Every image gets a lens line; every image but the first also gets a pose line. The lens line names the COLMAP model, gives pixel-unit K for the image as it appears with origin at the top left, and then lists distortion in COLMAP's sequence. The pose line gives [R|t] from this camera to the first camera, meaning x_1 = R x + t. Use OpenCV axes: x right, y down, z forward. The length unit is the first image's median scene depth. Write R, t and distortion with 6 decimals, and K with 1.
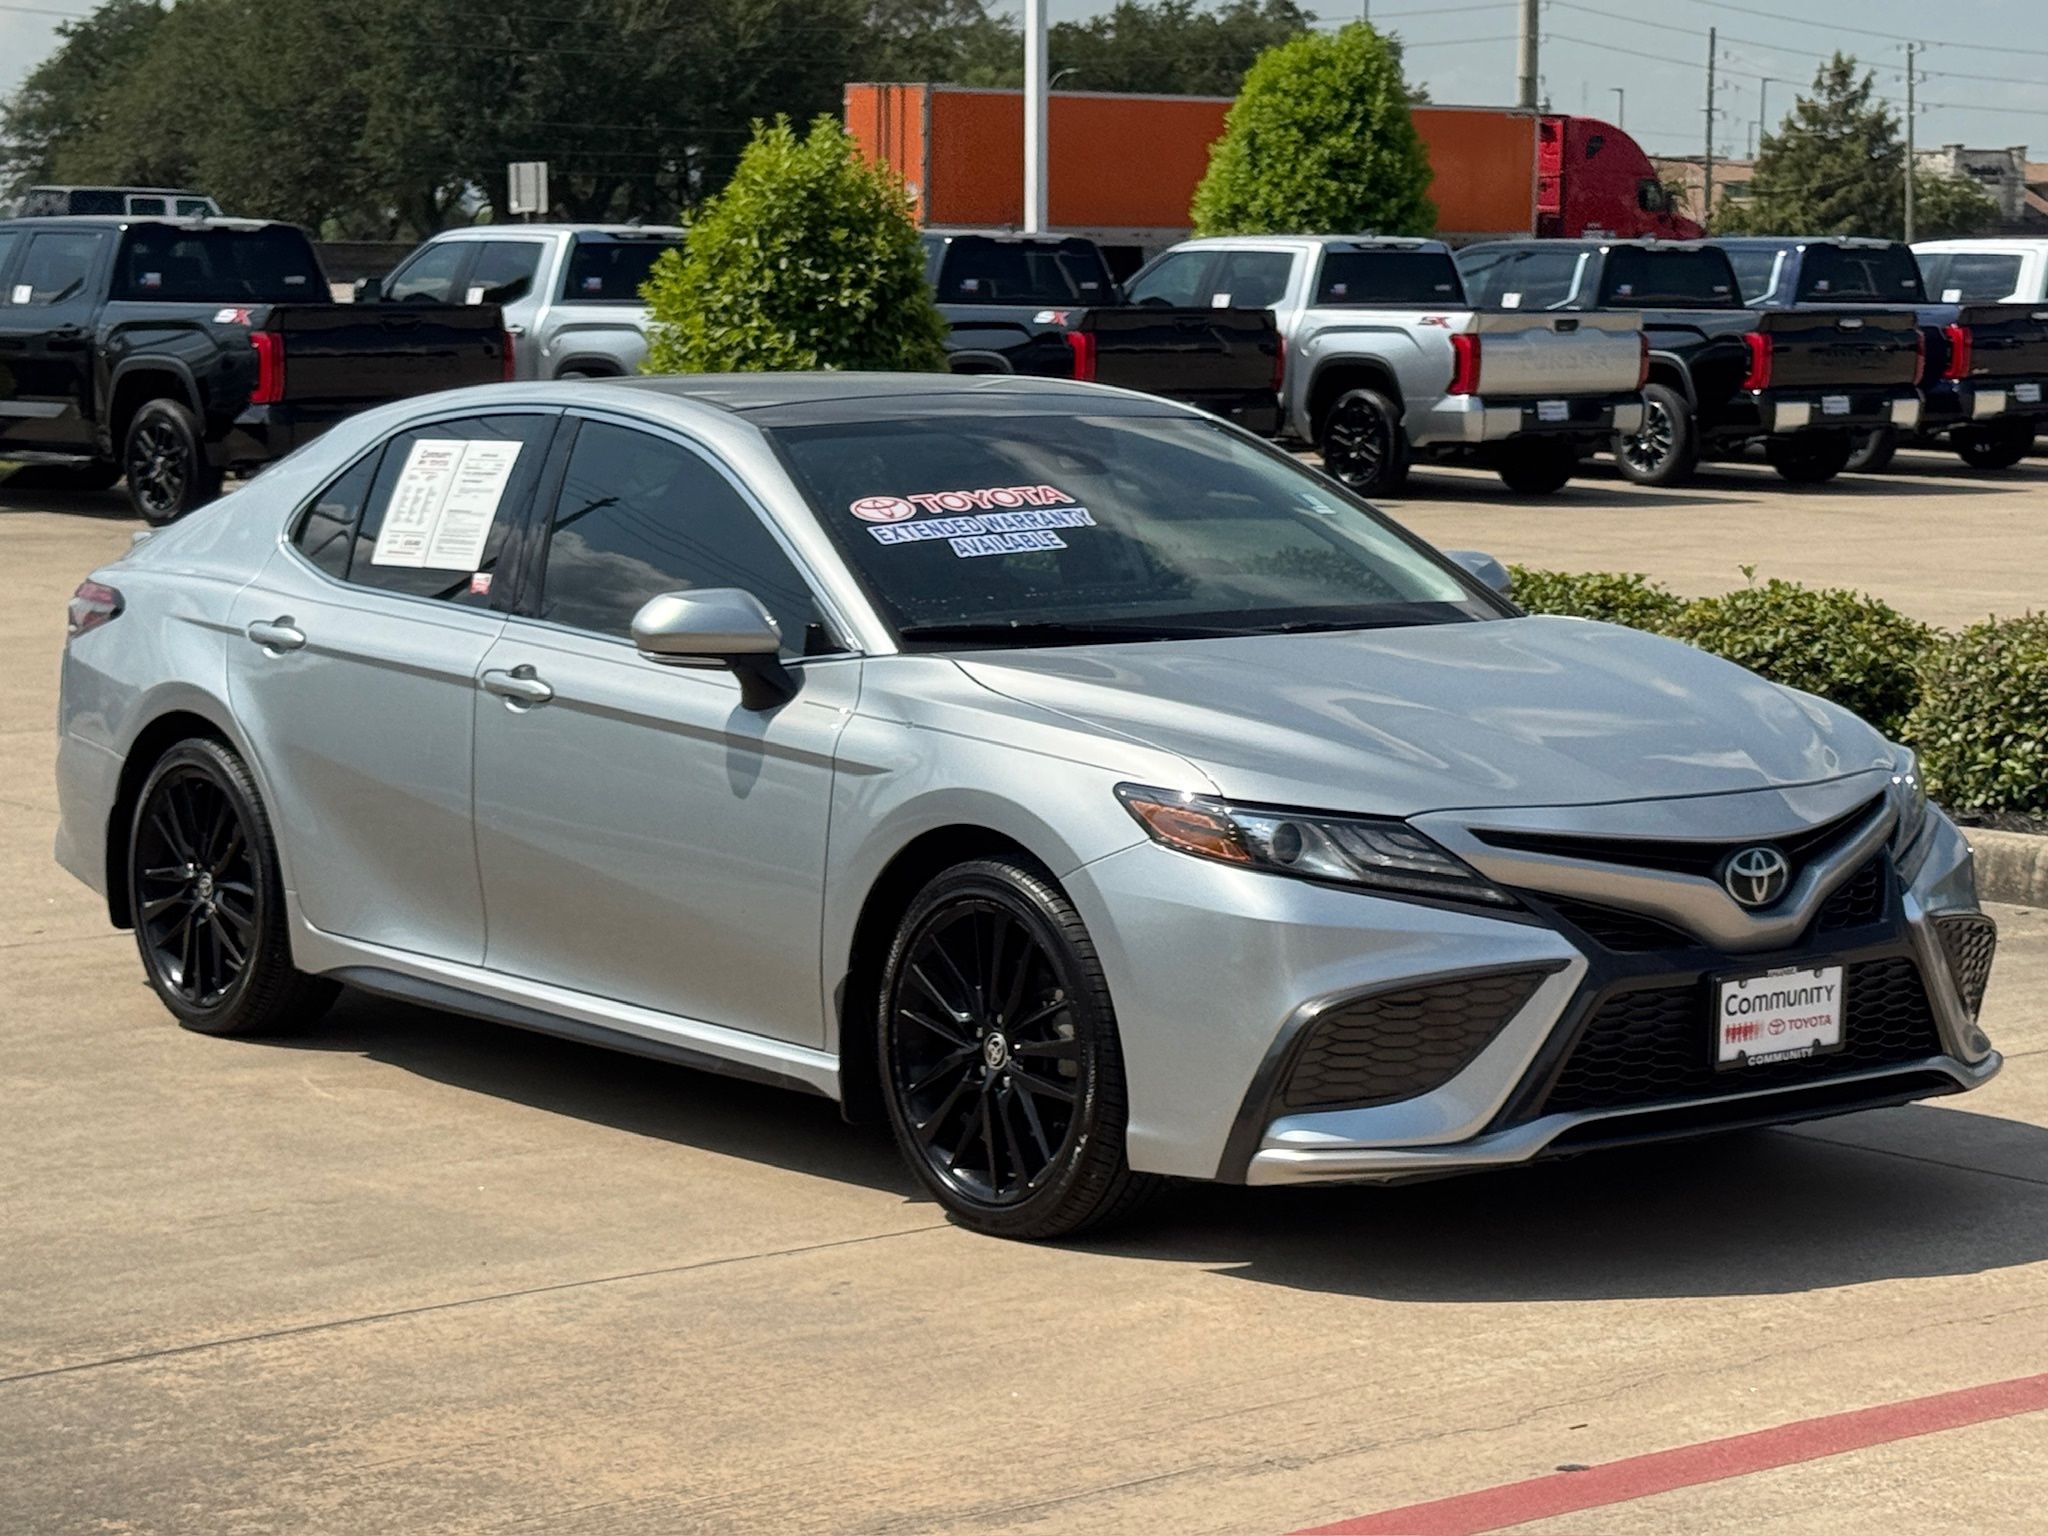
lens RADIAL K [[4786.3, 0, 1024.0], [0, 4786.3, 768.0], [0, 0, 1]] dist [0.256340, -0.240054]
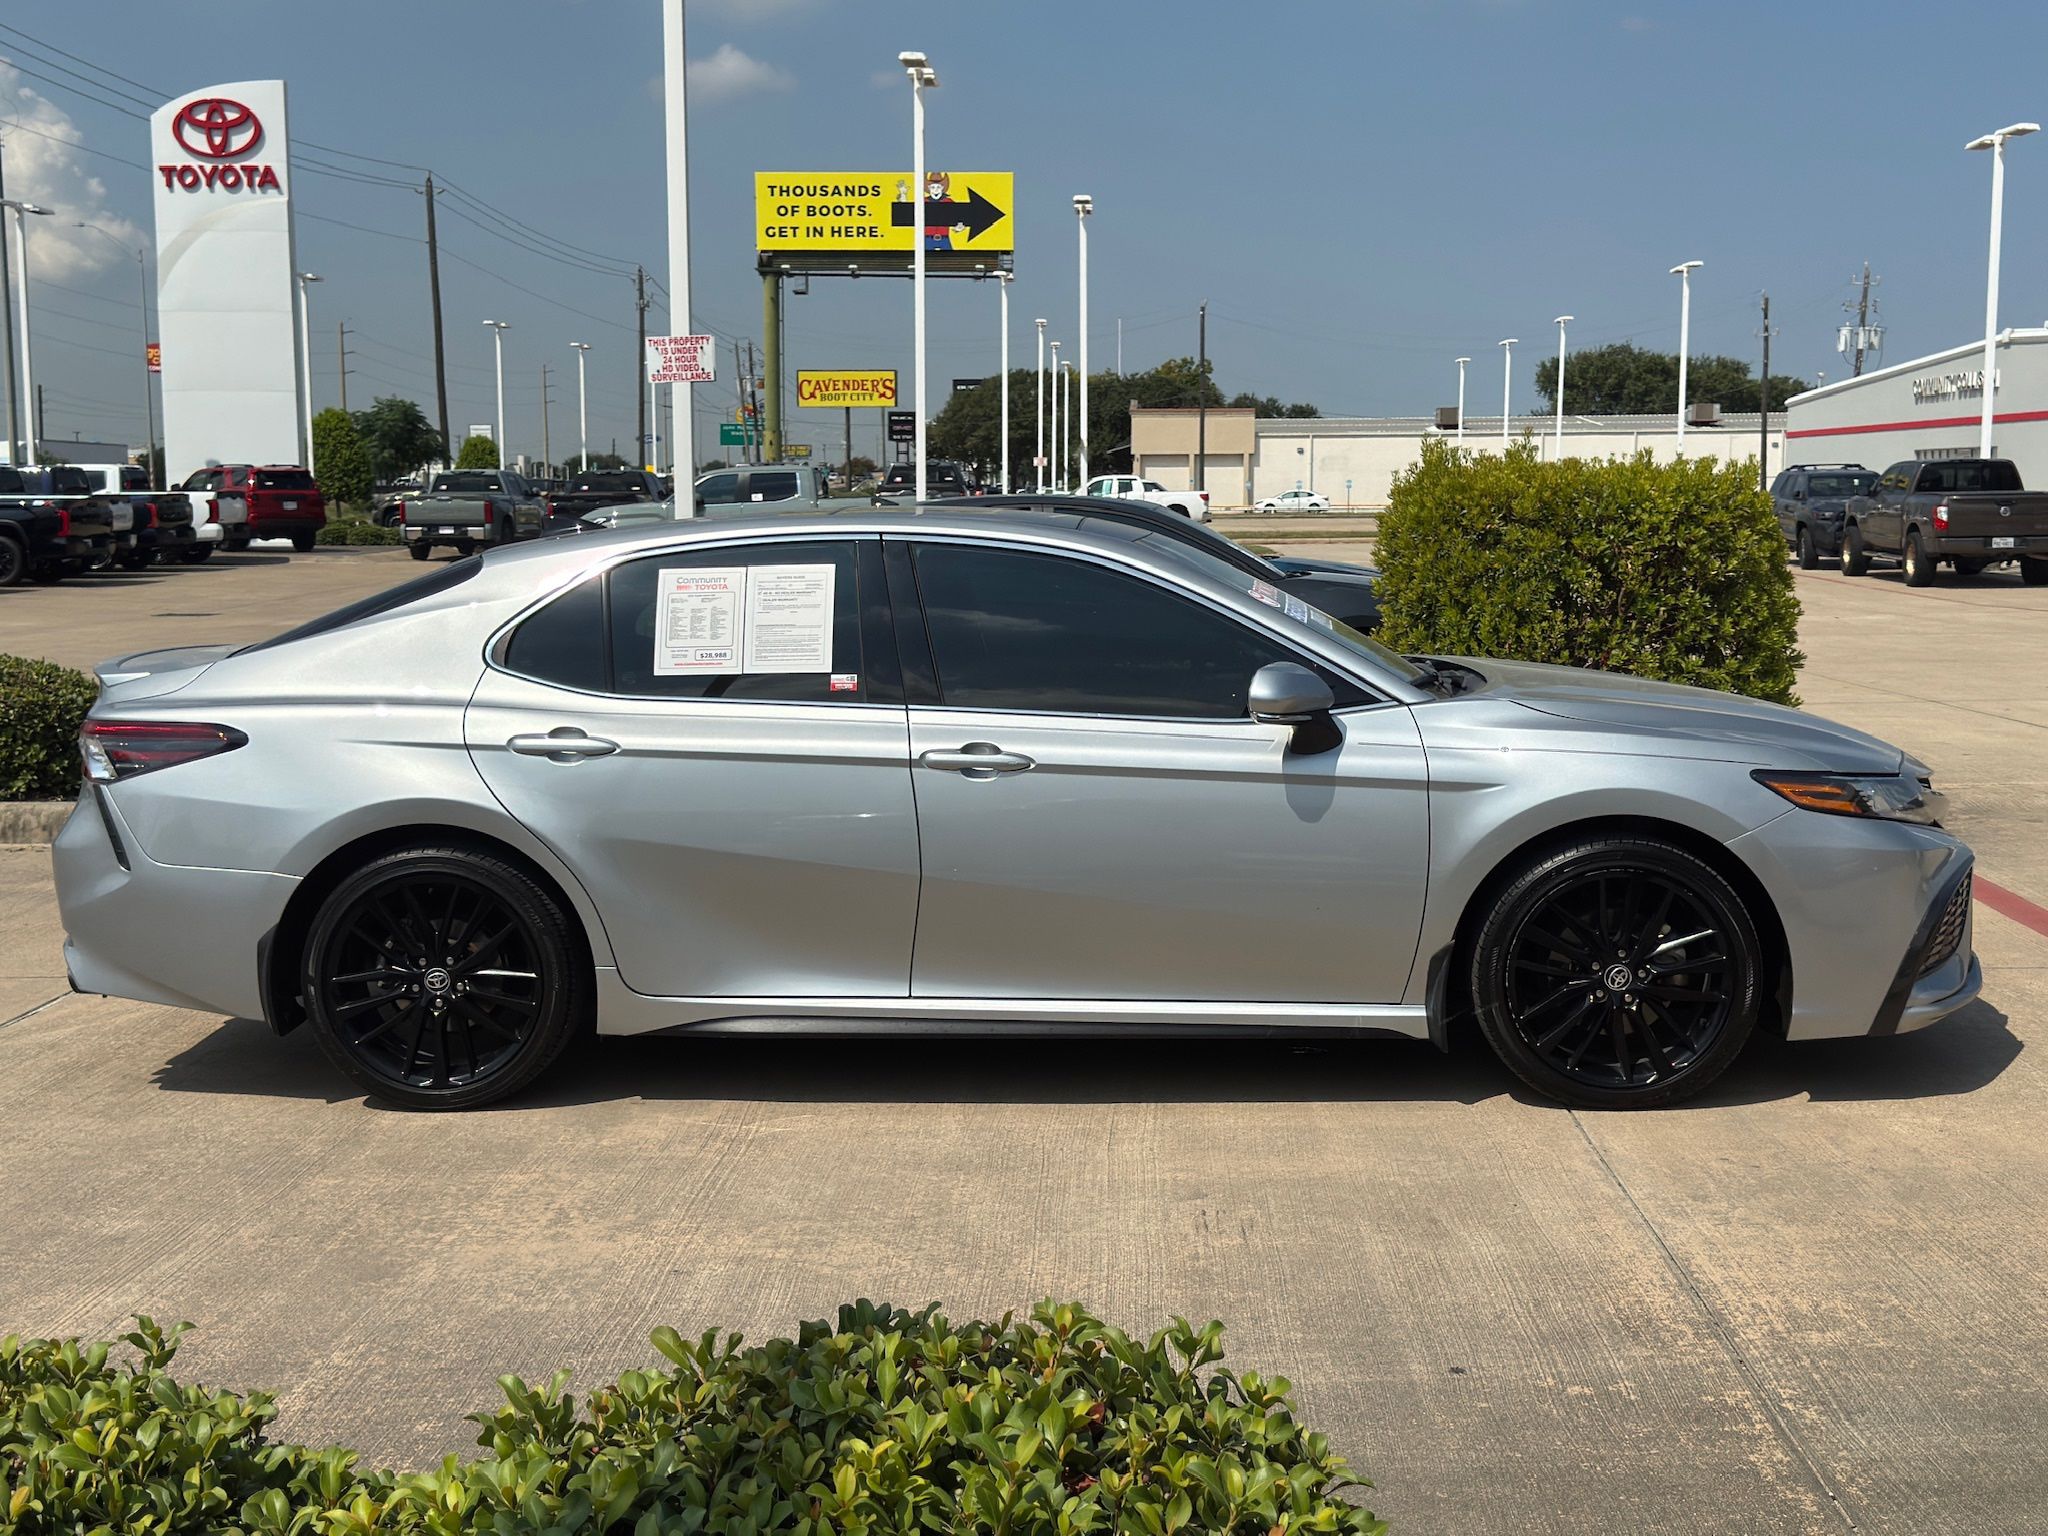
lens RADIAL K [[2527.4, 0, 1024.0], [0, 2527.4, 768.0], [0, 0, 1]] dist [0.069942, 0.006411]
pose [[0.649549, -0.088931, 0.755101, -0.675140], [0.088087, 0.995250, 0.041440, -0.047042], [-0.755200, 0.039597, 0.654298, 0.661657]]
